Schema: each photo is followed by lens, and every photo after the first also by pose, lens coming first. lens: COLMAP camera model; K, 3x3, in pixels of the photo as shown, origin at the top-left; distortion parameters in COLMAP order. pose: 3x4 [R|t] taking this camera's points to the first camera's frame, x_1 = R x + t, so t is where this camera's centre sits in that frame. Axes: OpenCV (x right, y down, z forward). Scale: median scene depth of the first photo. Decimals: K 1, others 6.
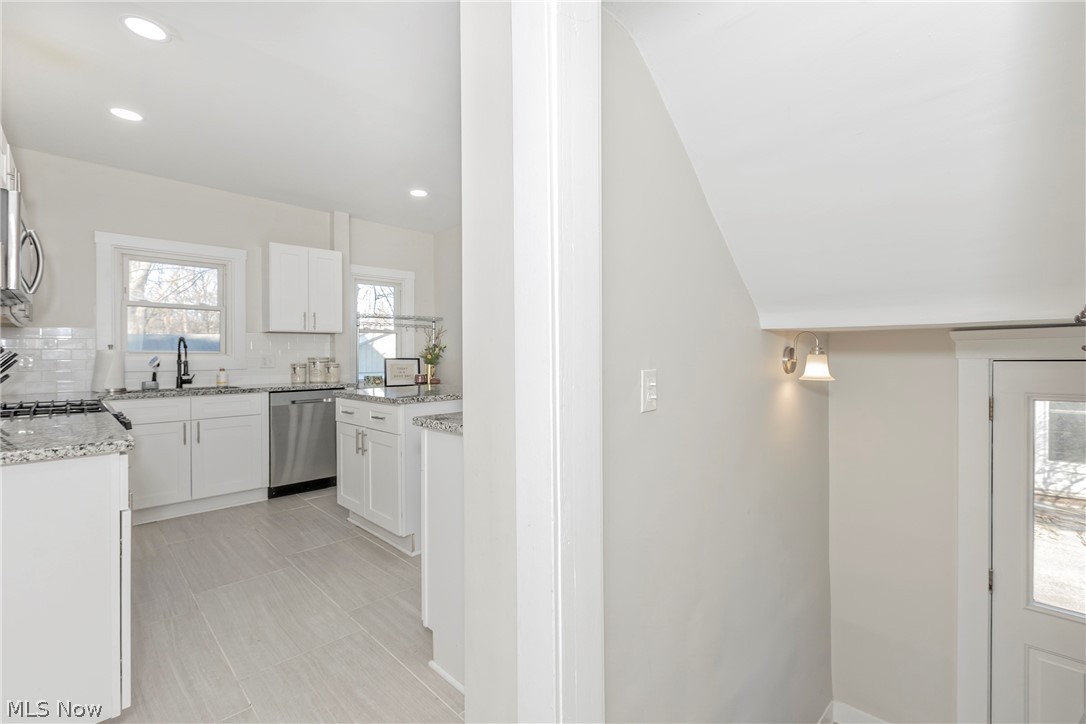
lens RADIAL K [[491.5, 0, 582.2], [0, 491.5, 356.0], [0, 0, 1]] dist [-0.001489, -0.001223]
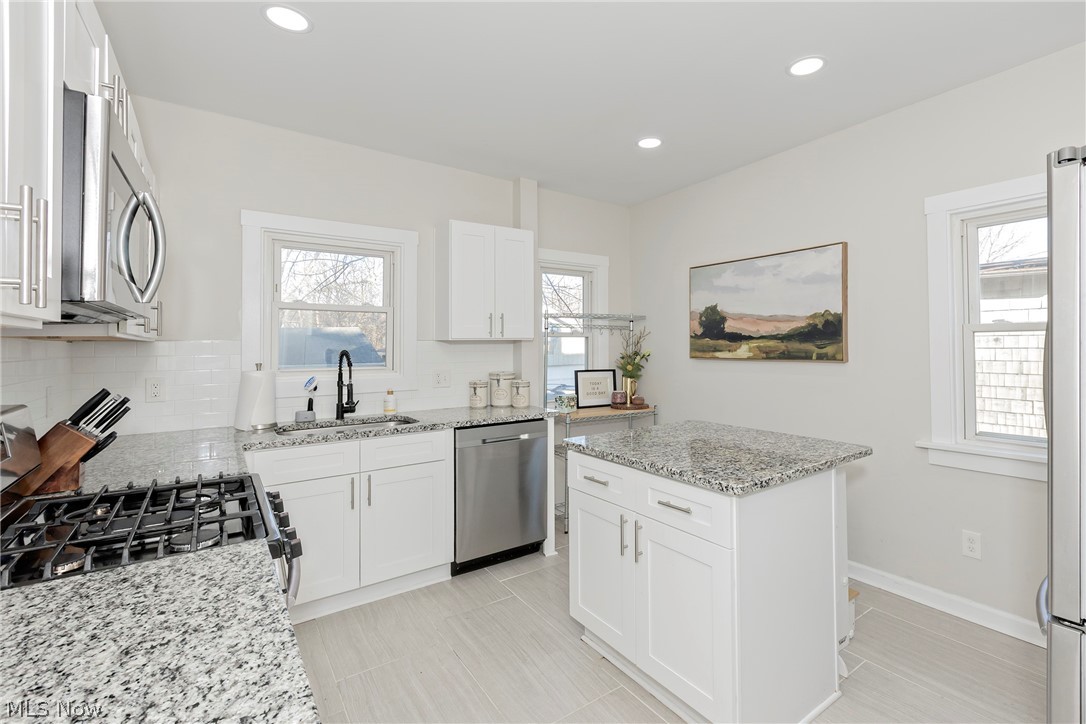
lens RADIAL K [[502.9, 0, 604.4], [0, 502.9, 336.0], [0, 0, 1]] dist [0.000282, 0.000402]
pose [[0.988506, 0.000894, -0.151178, -0.293473], [-0.002854, 0.999915, -0.012748, -0.047762], [0.151154, 0.013033, 0.988424, 0.290899]]
